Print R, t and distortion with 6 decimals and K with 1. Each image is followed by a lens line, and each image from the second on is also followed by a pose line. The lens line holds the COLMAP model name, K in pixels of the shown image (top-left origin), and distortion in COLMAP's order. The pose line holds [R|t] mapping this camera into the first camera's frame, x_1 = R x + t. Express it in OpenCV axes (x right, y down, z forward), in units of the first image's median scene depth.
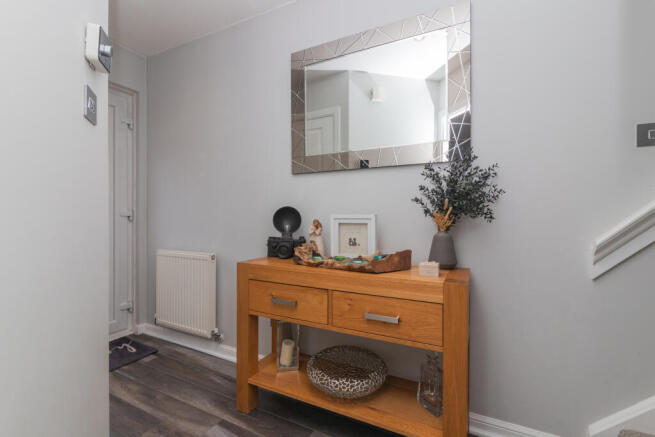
lens RADIAL K [[298.0, 0, 328.1], [0, 298.0, 217.4], [0, 0, 1]] dist [0.005635, 0.000931]
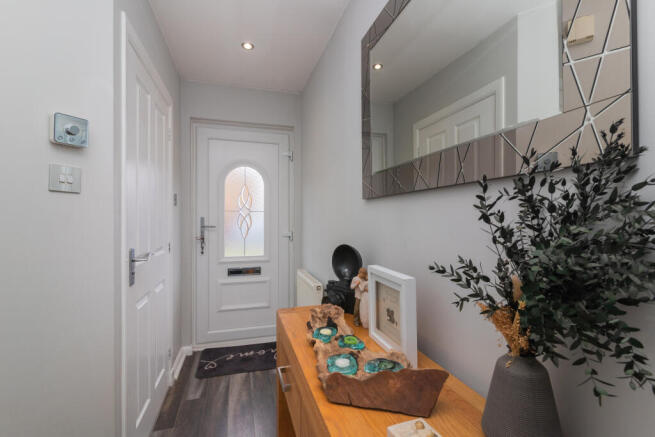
lens RADIAL K [[298.0, 0, 326.8], [0, 298.0, 219.5], [0, 0, 1]] dist [0.005635, 0.000931]
pose [[0.697925, -0.003742, -0.716161, 0.356687], [0.002984, 0.999993, -0.002317, -0.093384], [0.716164, -0.000520, 0.697932, 0.408606]]
